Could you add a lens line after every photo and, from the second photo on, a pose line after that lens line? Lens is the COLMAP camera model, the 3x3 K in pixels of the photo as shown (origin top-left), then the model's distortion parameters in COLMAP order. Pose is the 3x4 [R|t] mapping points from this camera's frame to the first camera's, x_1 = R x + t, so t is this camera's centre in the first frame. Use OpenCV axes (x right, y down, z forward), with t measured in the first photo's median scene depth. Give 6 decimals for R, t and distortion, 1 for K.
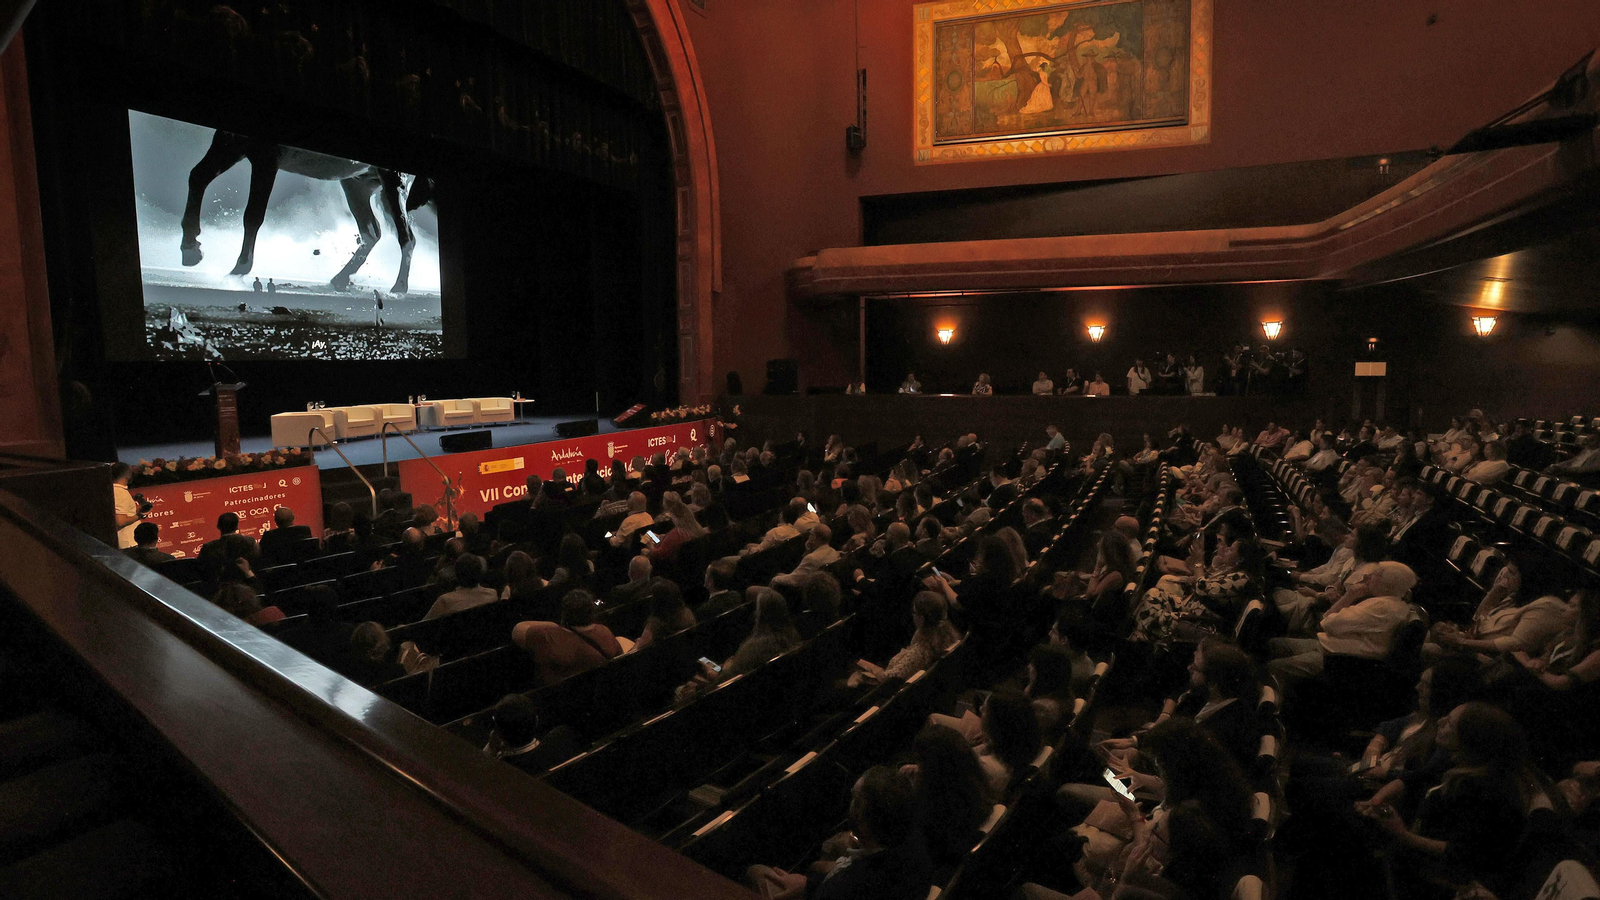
lens RADIAL K [[807.8, 0, 797.6], [0, 807.8, 447.7], [0, 0, 1]] dist [-0.048620, 0.021242]
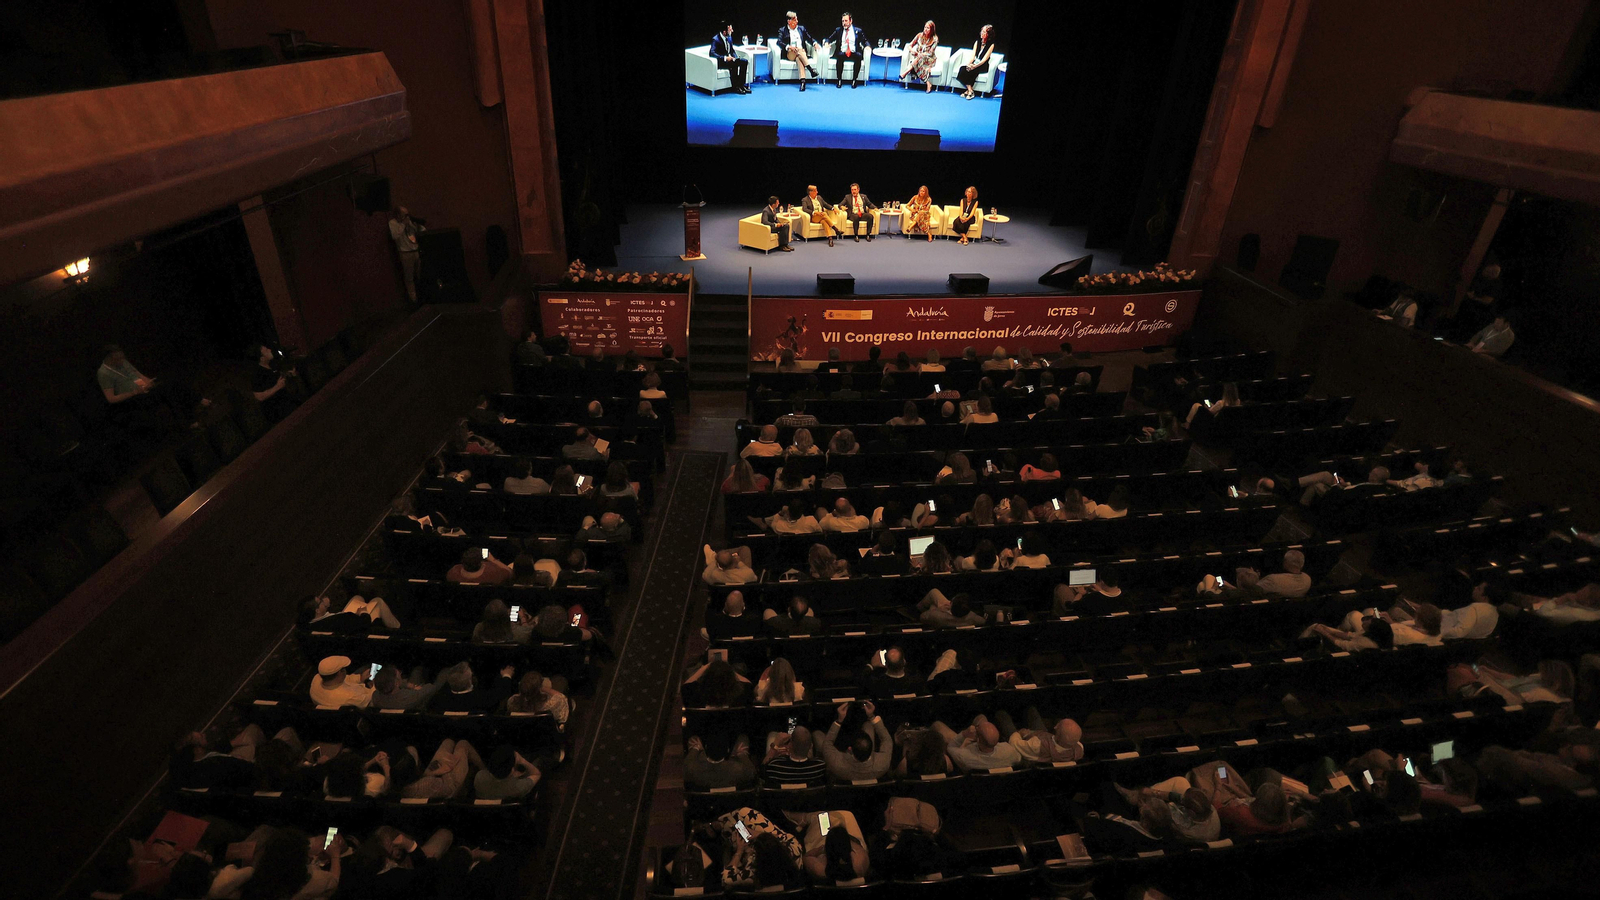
lens RADIAL K [[807.8, 0, 801.8], [0, 807.8, 437.9], [0, 0, 1]] dist [-0.048620, 0.021242]
pose [[0.556761, 0.443070, -0.702642, 0.338049], [-0.127733, 0.881476, 0.454625, -0.237302], [0.820793, -0.163367, 0.547366, 0.204141]]
